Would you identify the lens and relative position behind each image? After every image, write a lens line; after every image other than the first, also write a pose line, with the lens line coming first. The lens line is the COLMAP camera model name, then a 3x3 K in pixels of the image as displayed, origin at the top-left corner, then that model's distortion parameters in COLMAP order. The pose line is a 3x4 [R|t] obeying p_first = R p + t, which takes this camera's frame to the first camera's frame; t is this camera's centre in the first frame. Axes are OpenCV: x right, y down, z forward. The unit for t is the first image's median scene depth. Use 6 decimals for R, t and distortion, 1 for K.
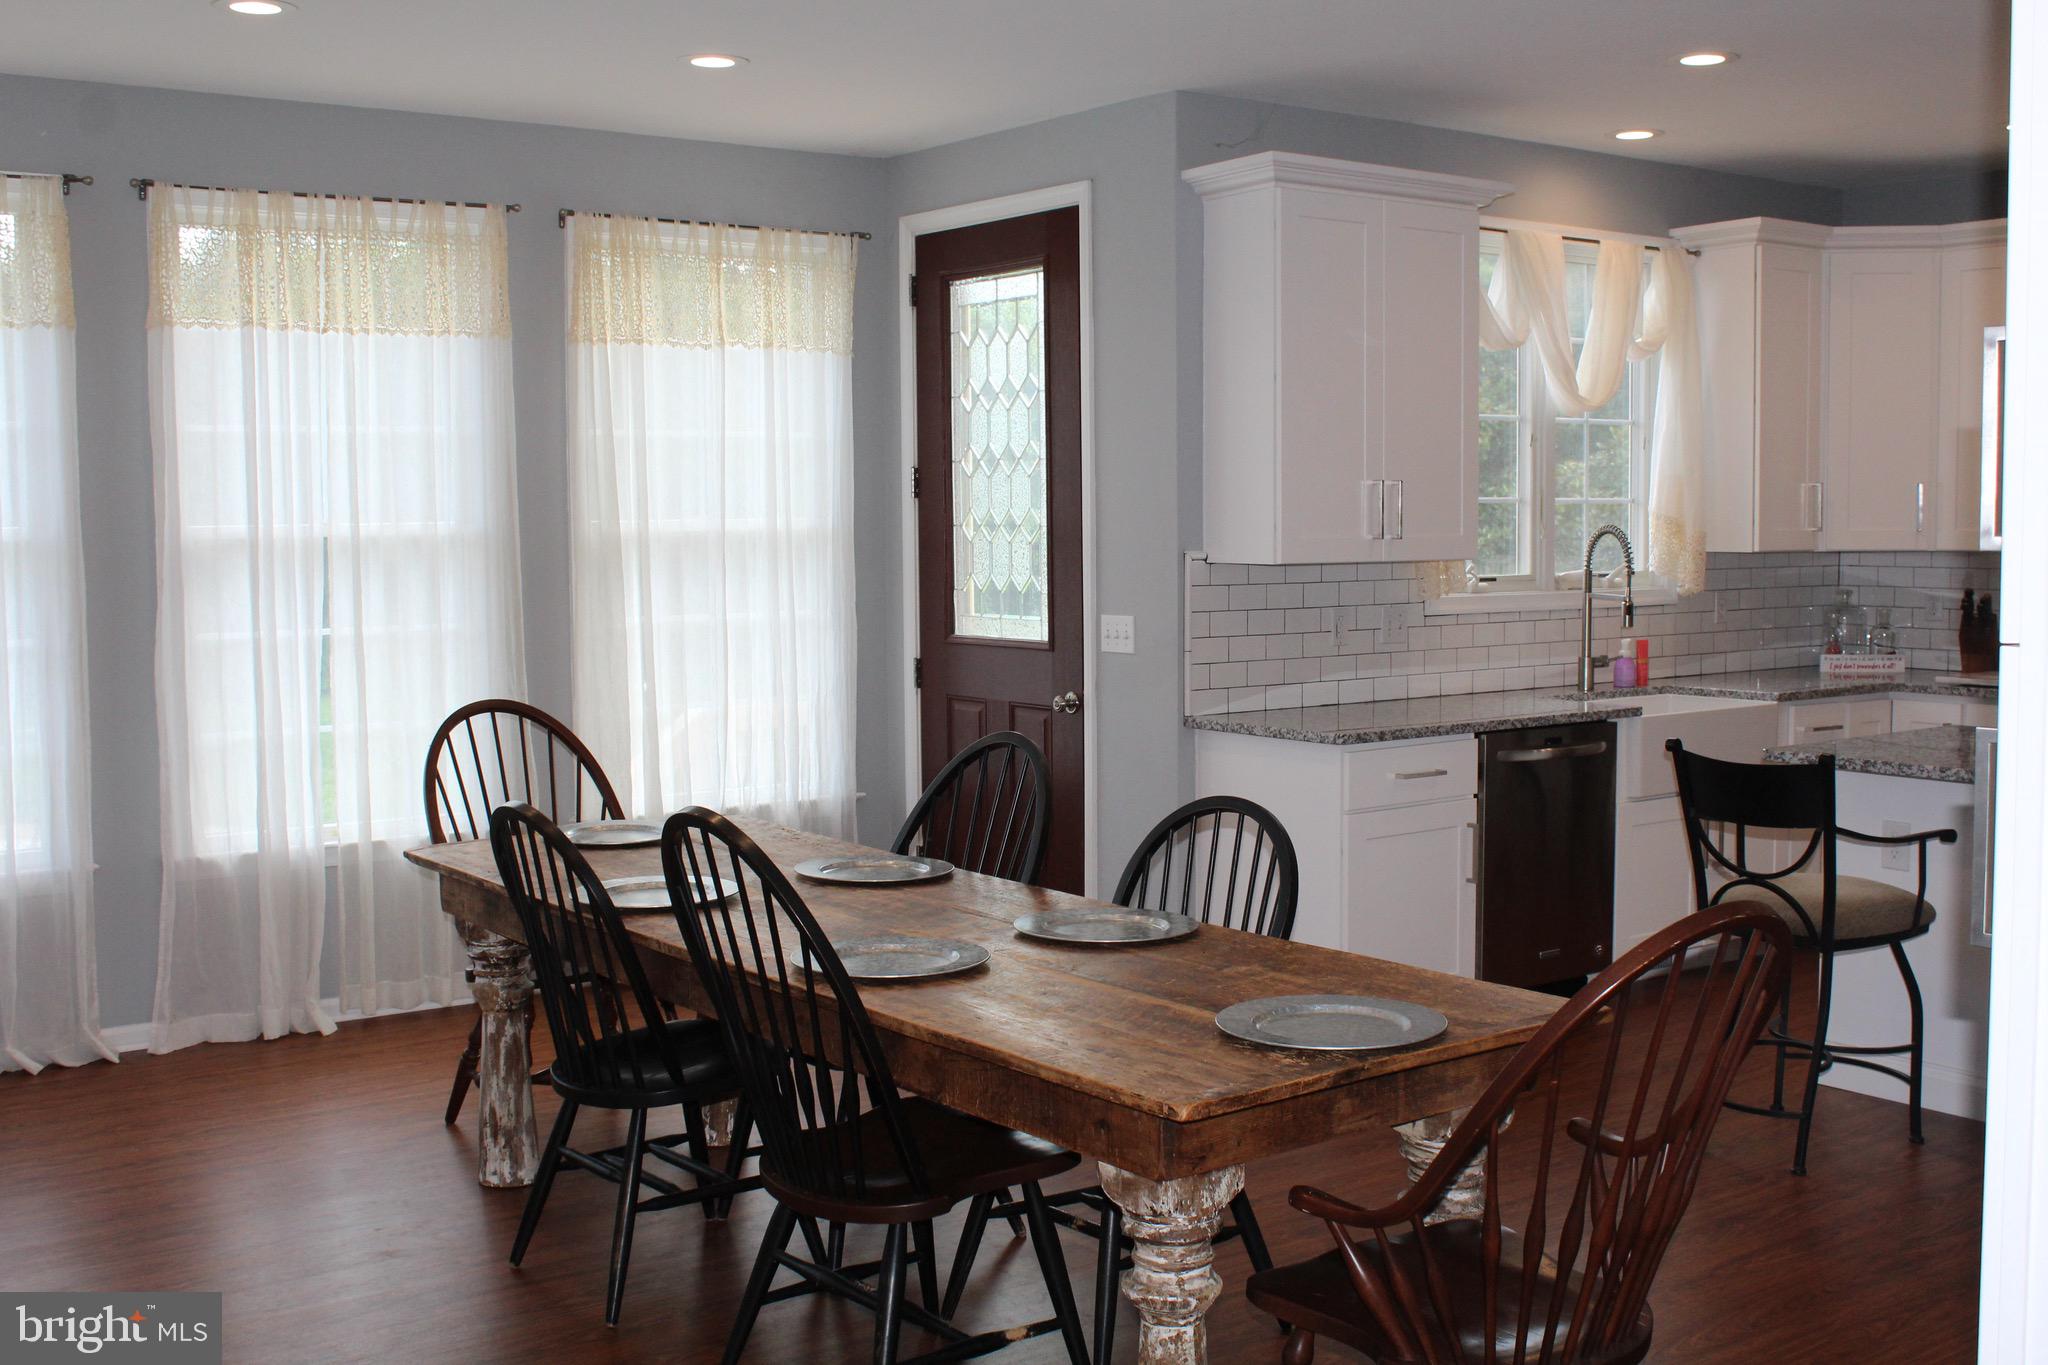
lens RADIAL K [[2219.7, 0, 1054.8], [0, 2219.7, 639.8], [0, 0, 1]] dist [-0.069923, 0.000000]
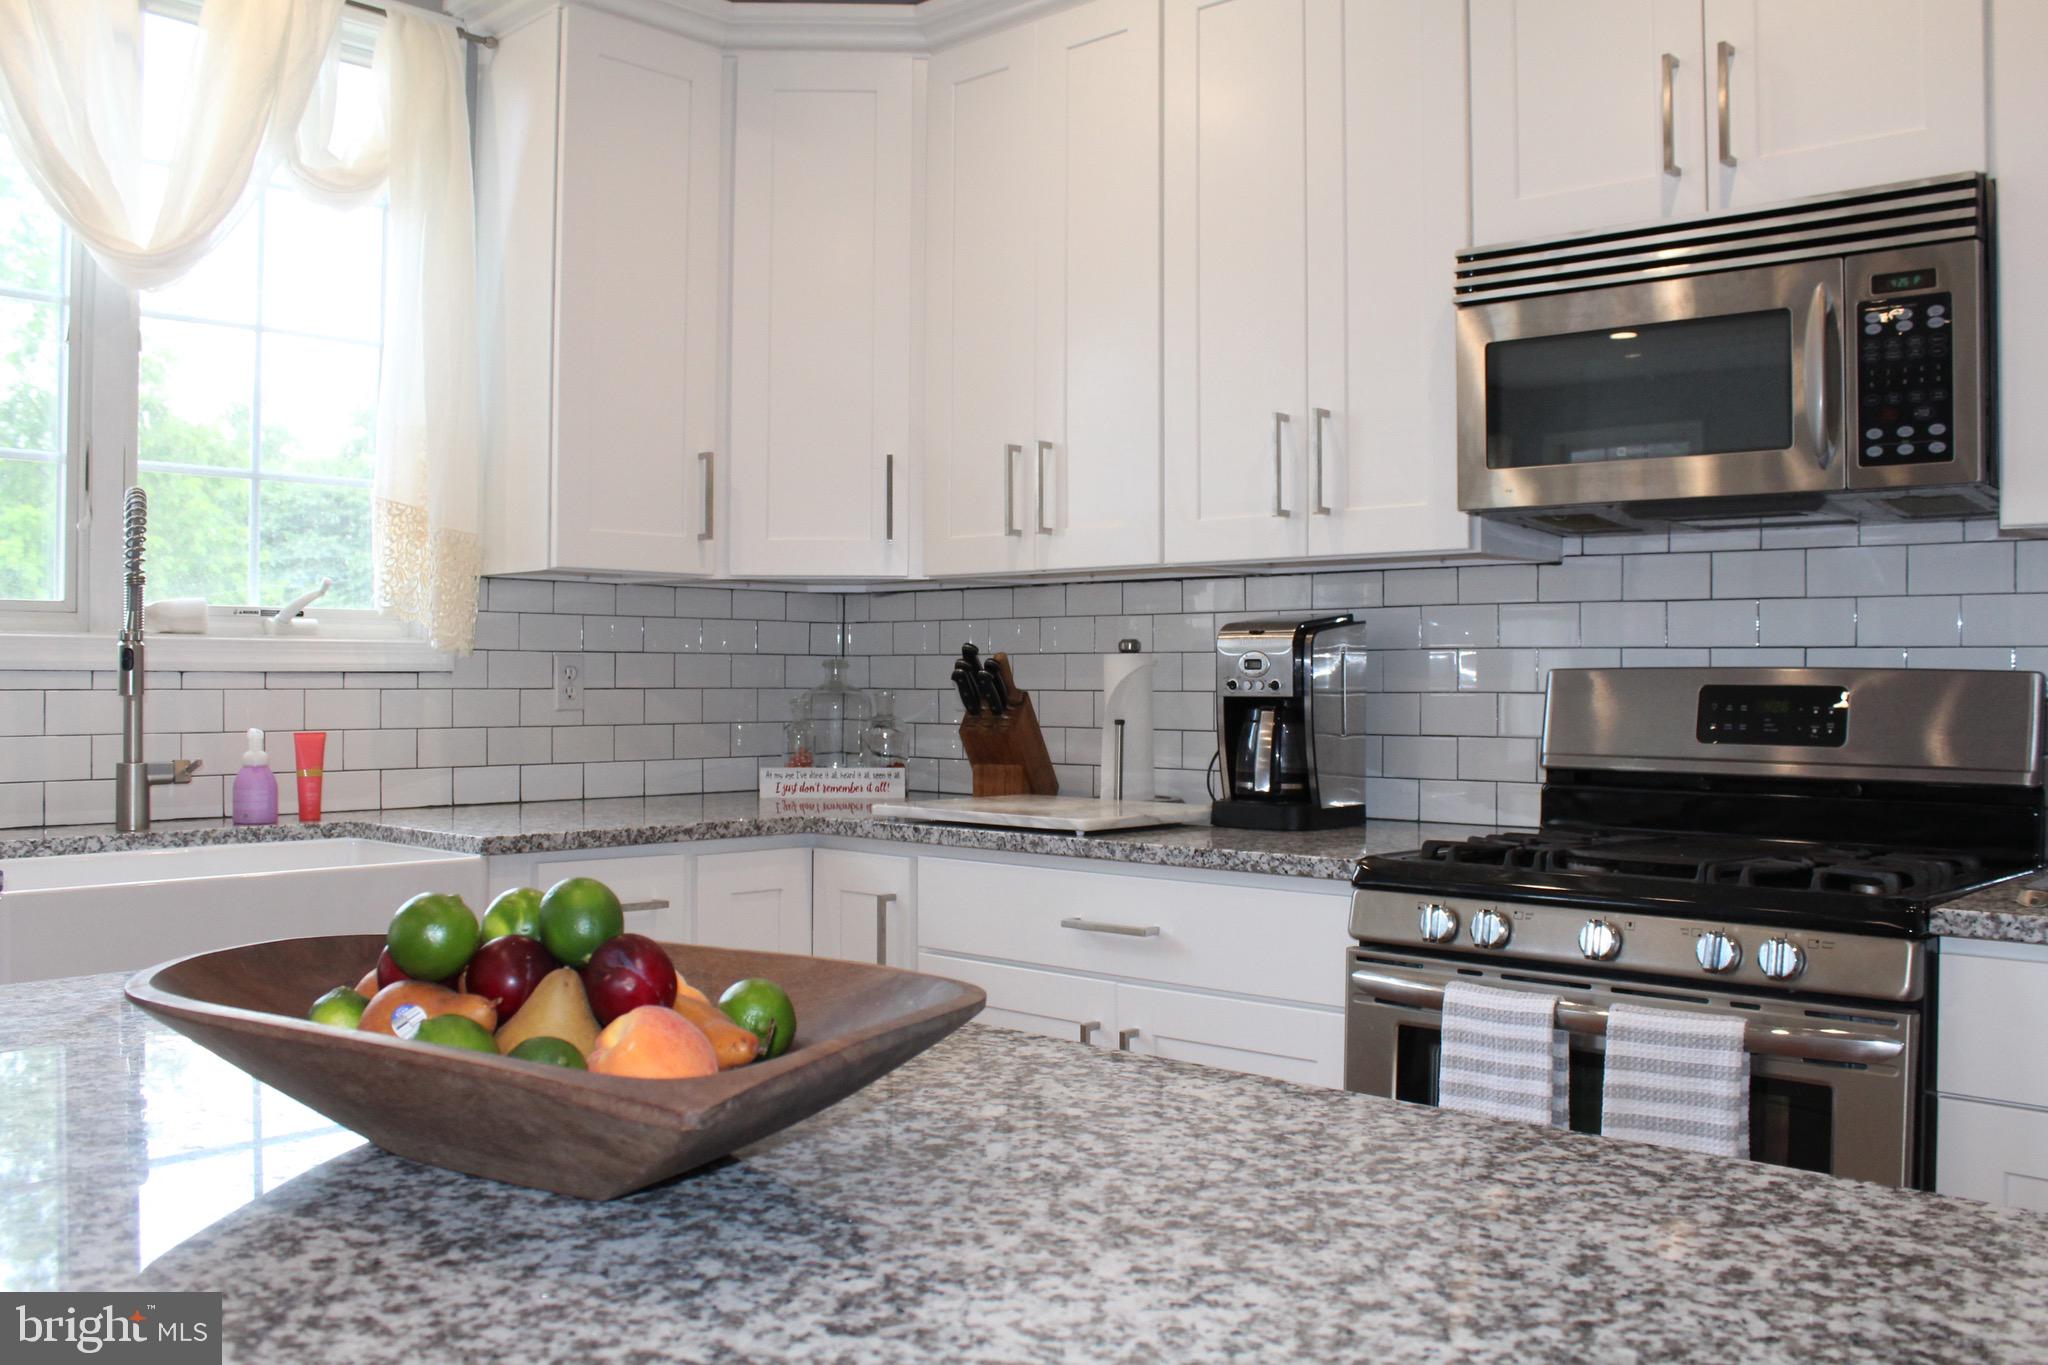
lens RADIAL K [[1719.1, 0, 1080.7], [0, 1719.1, 695.9], [0, 0, 1]] dist [-0.167102, 0.146103]
pose [[0.983761, 0.006631, 0.179360, 0.385302], [0.002750, 0.998643, -0.052001, 0.012581], [-0.179461, 0.051650, 0.982408, 0.603303]]
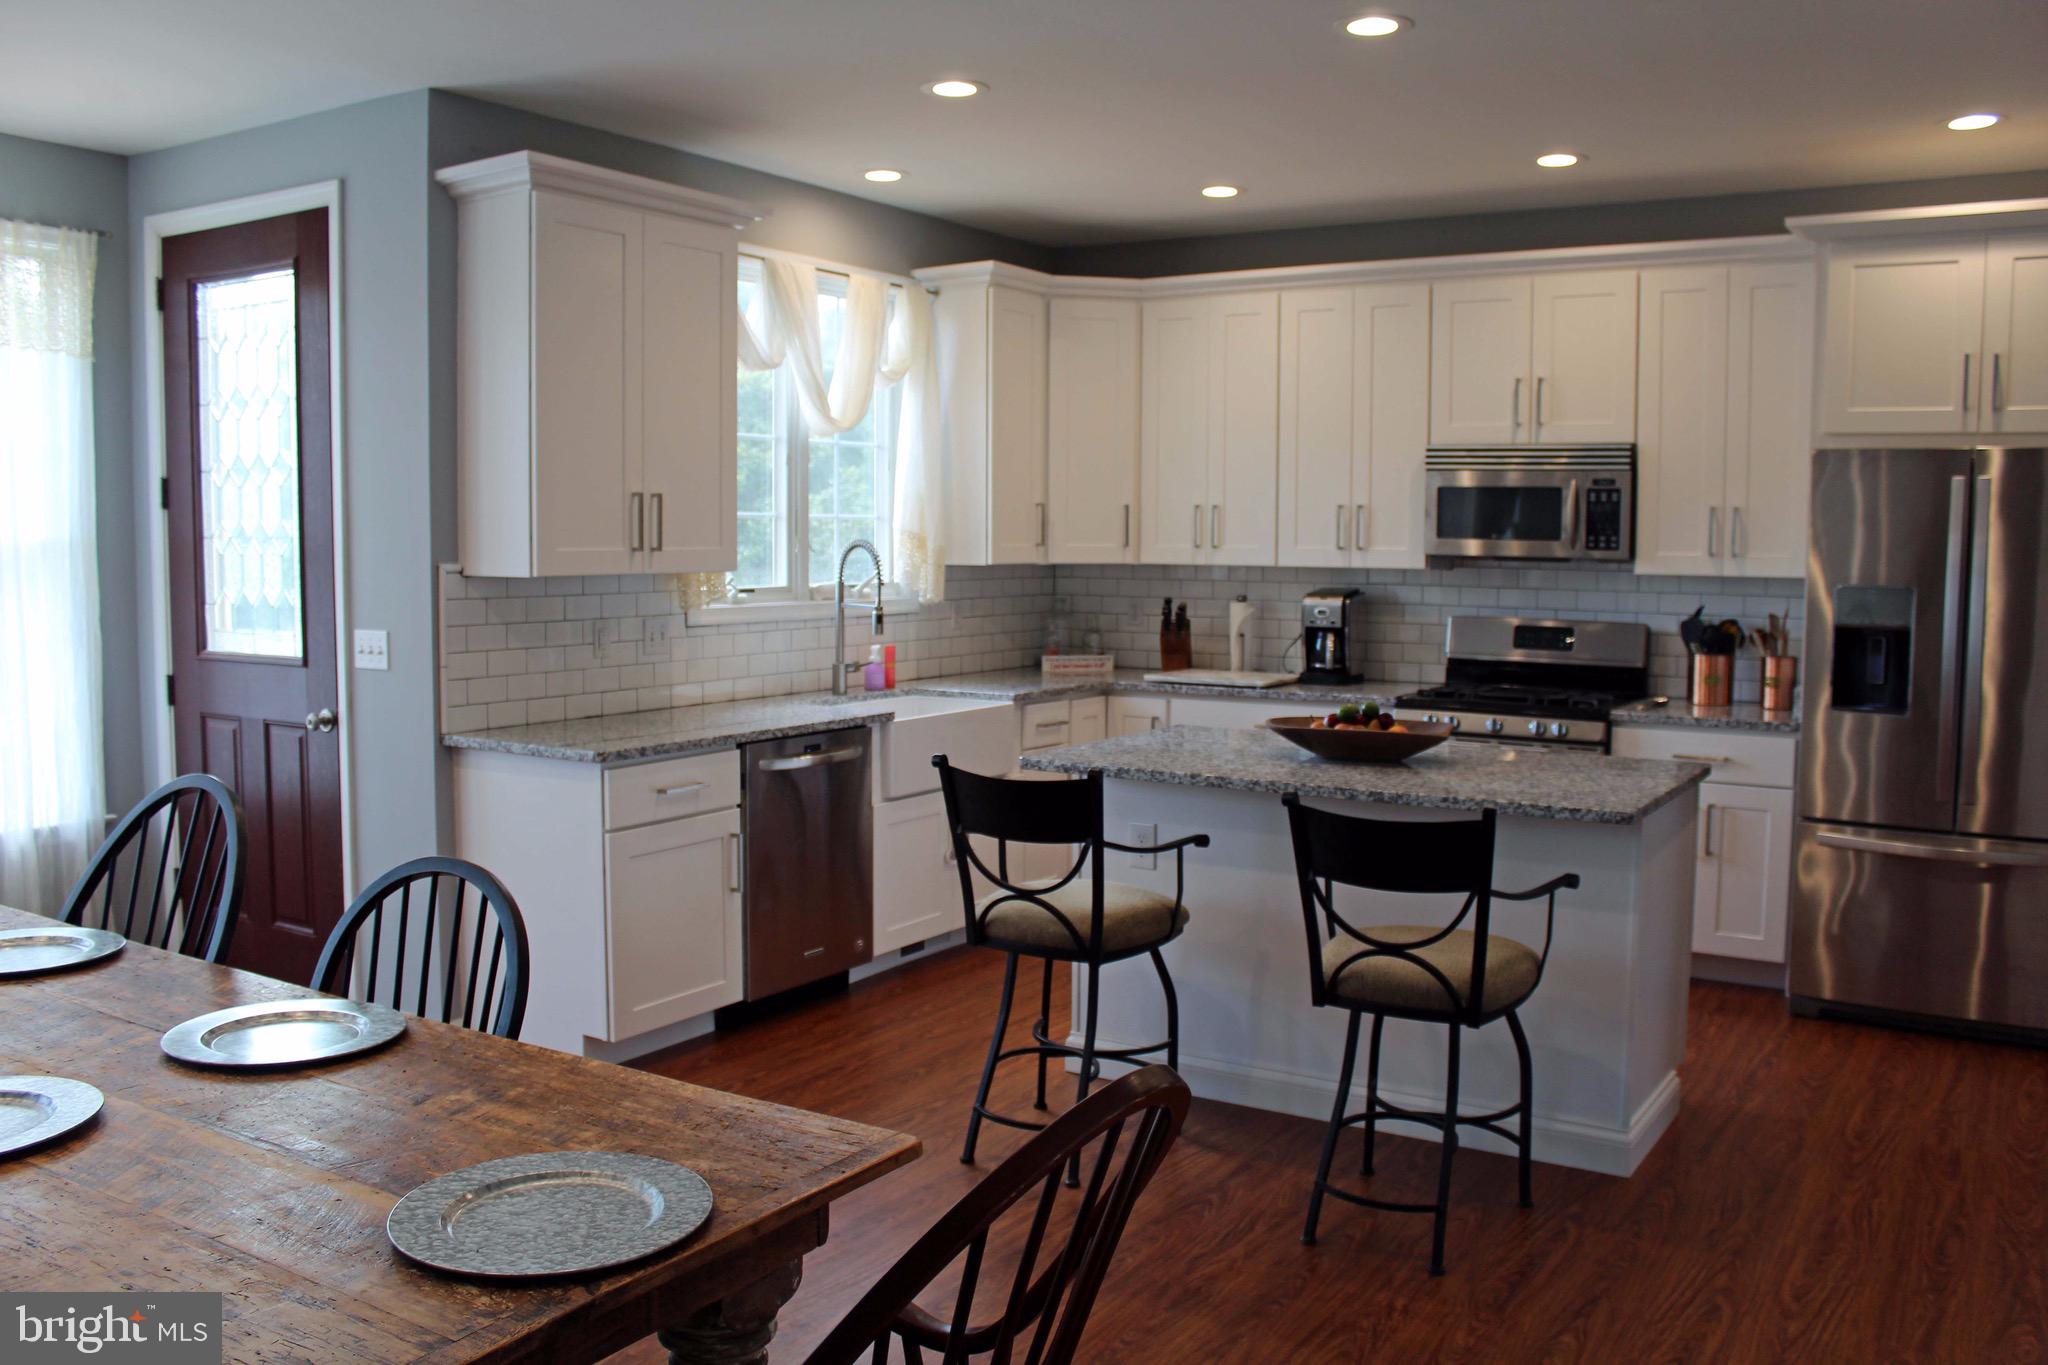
lens RADIAL K [[1719.1, 0, 1028.5], [0, 1719.1, 681.9], [0, 0, 1]] dist [-0.167102, 0.146103]
pose [[0.936680, -0.019126, 0.349664, 0.037121], [0.009608, 0.999535, 0.028936, -0.006317], [-0.350055, -0.023744, 0.936428, 0.197708]]
